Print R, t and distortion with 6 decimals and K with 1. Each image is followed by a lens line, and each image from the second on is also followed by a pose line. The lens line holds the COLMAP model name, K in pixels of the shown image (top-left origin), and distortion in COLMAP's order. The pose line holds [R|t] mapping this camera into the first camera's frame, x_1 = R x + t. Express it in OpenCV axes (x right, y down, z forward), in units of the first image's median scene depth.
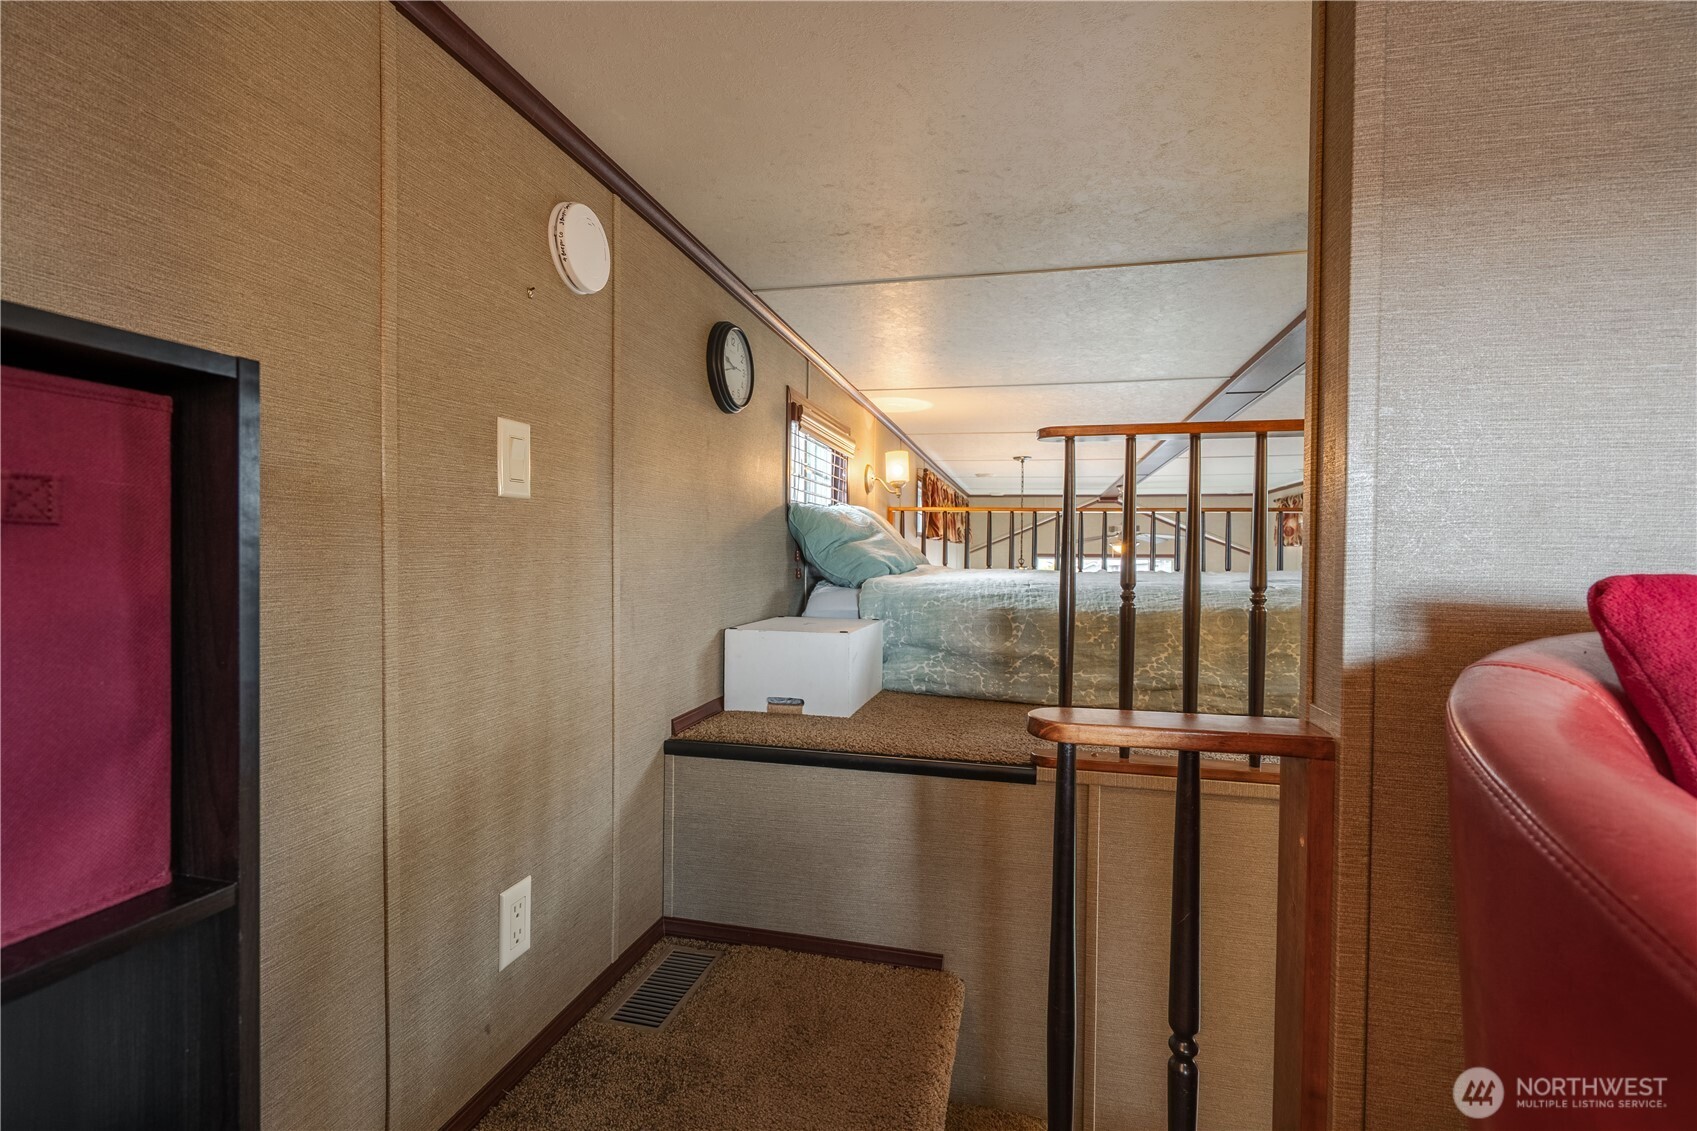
lens RADIAL K [[768.4, 0, 849.2], [0, 768.4, 567.4], [0, 0, 1]] dist [-0.001787, 0.000570]
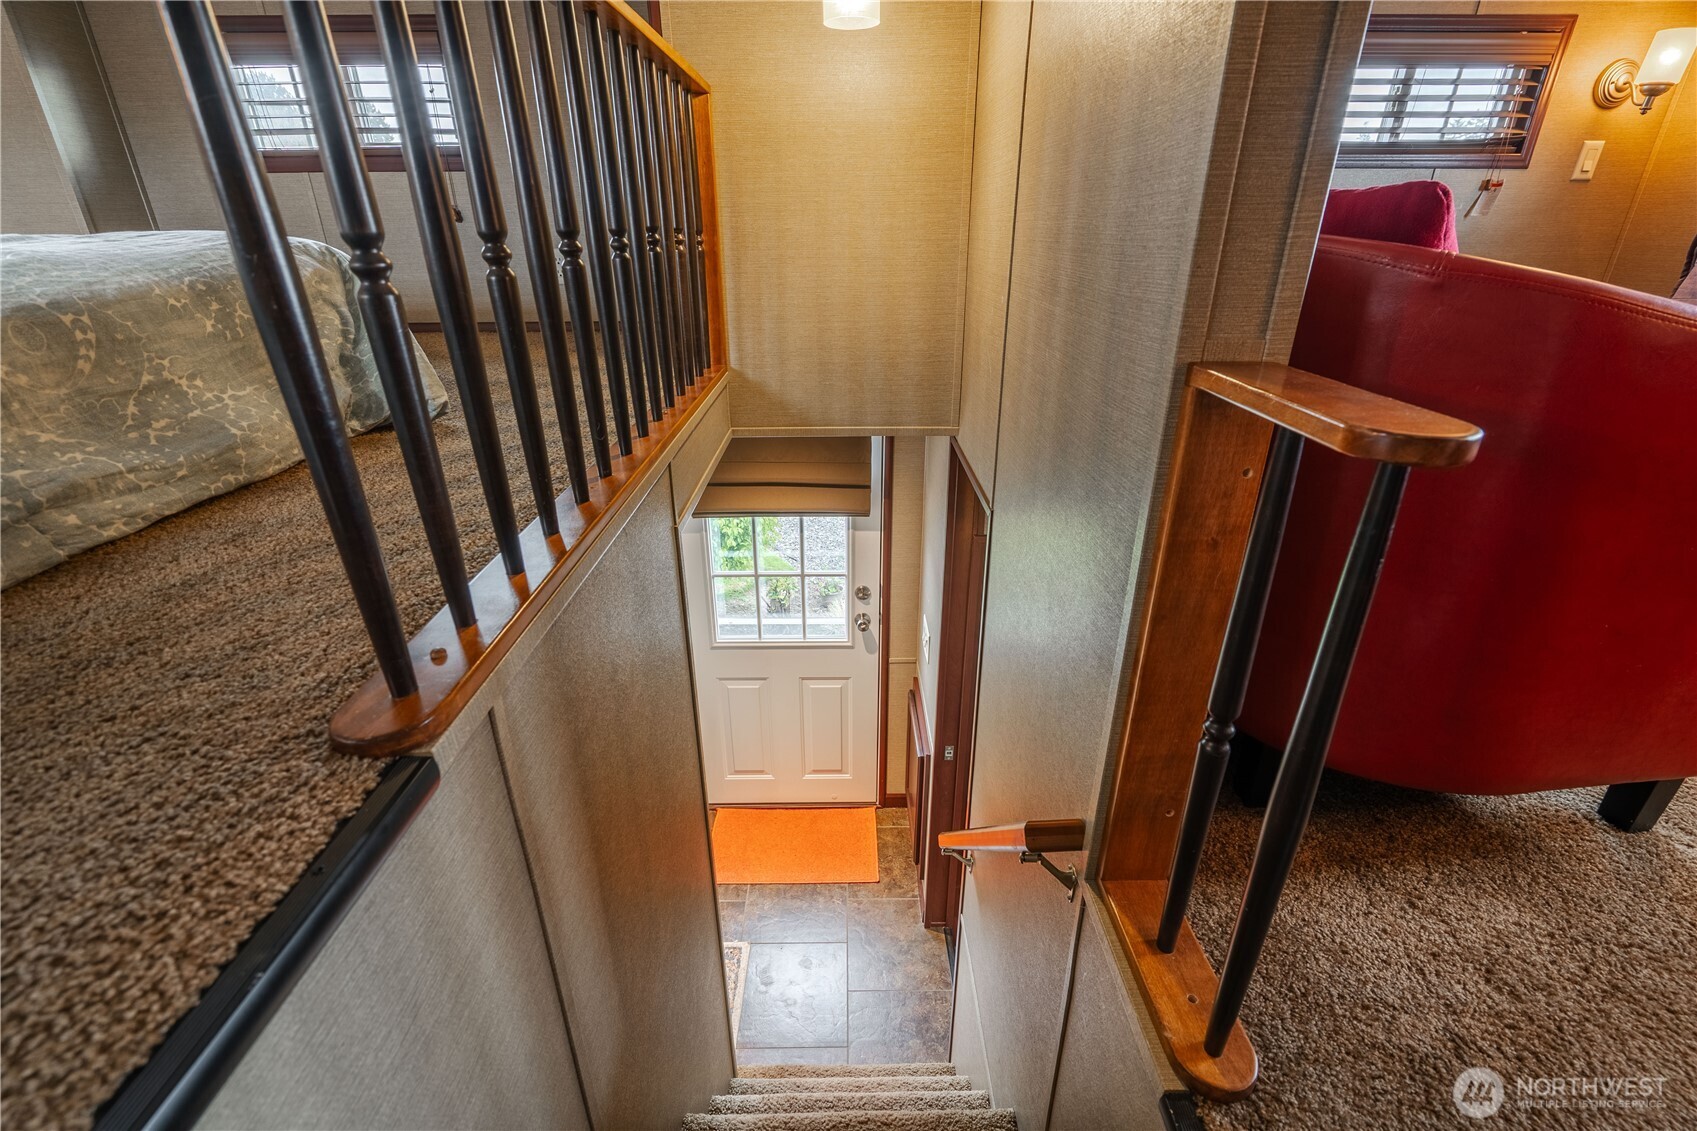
lens RADIAL K [[768.4, 0, 849.2], [0, 768.4, 567.4], [0, 0, 1]] dist [-0.001787, 0.000570]
pose [[-0.245655, -0.408149, 0.879243, -0.078411], [0.020196, 0.904685, 0.425602, 0.009840], [-0.969147, 0.122308, -0.213998, 0.609521]]
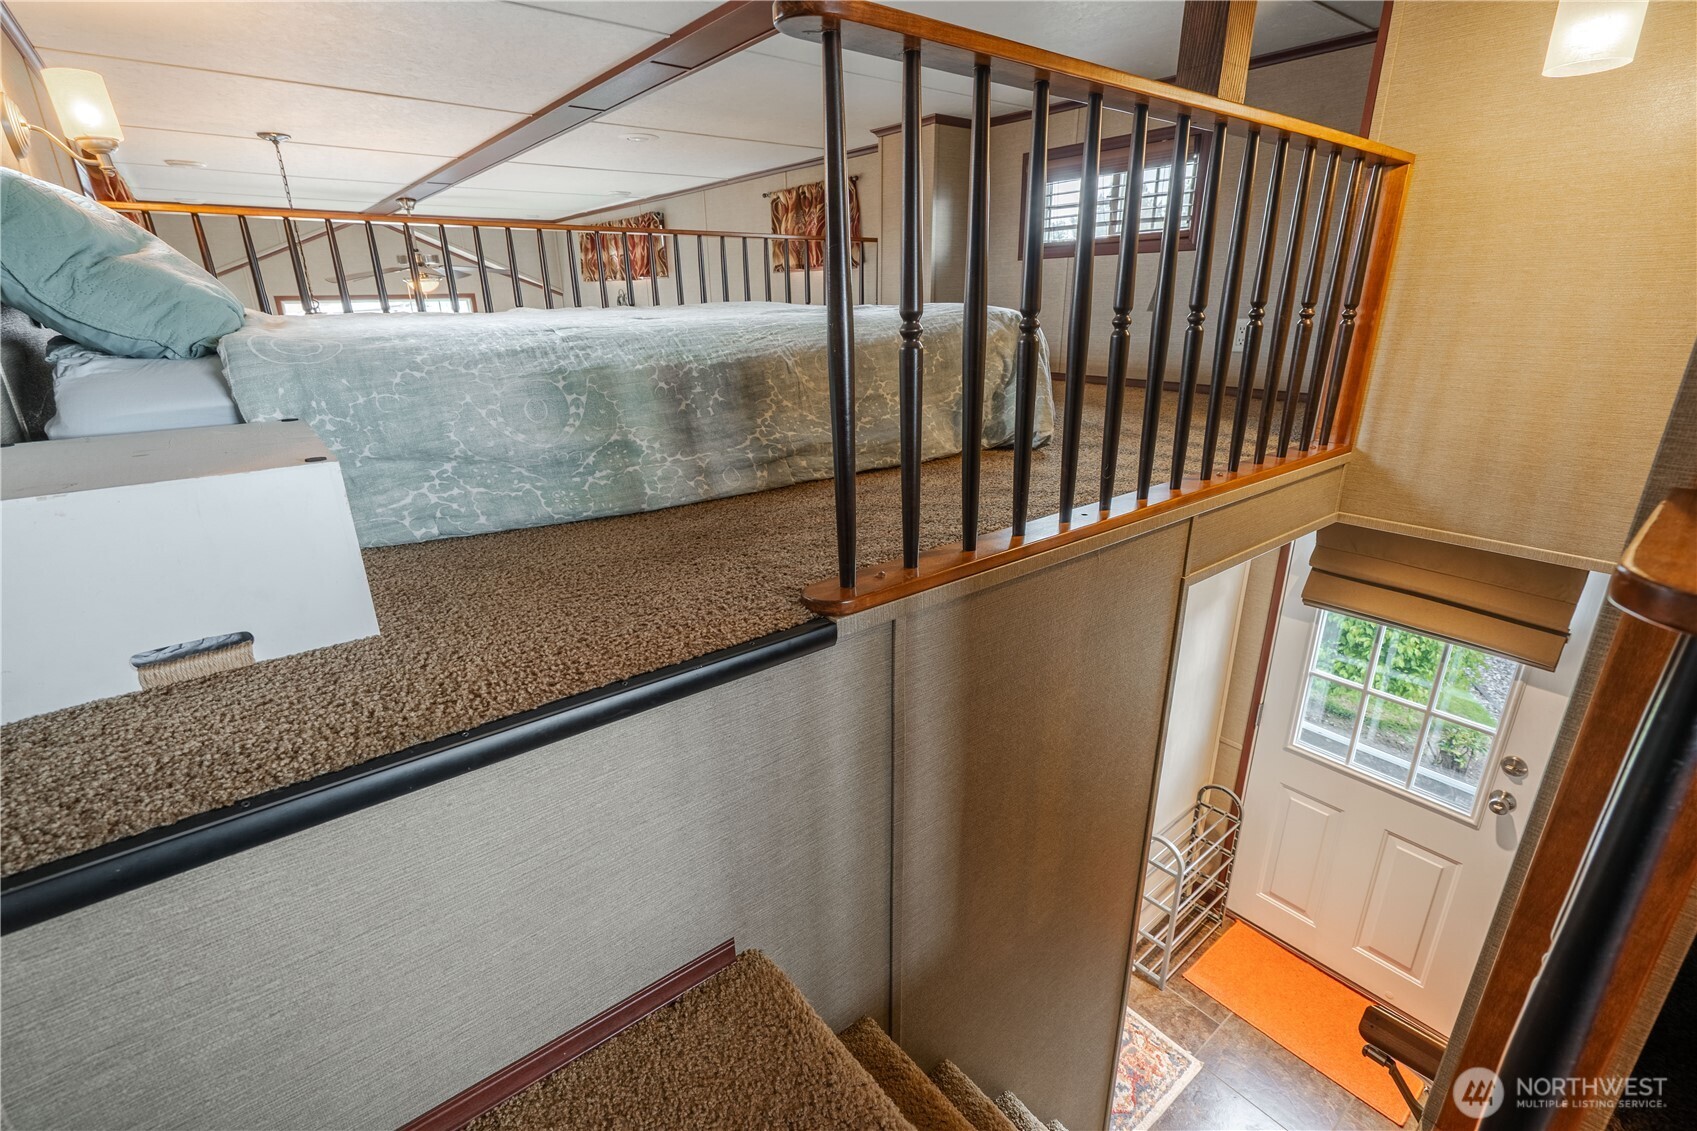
lens RADIAL K [[765.1, 0, 844.4], [0, 765.1, 563.9], [0, 0, 1]] dist [0.000297, 0.000545]
pose [[0.614816, -0.279399, 0.737521, -0.145196], [0.033486, 0.943549, 0.329535, 0.005074], [-0.787959, -0.177907, 0.589466, 0.441023]]
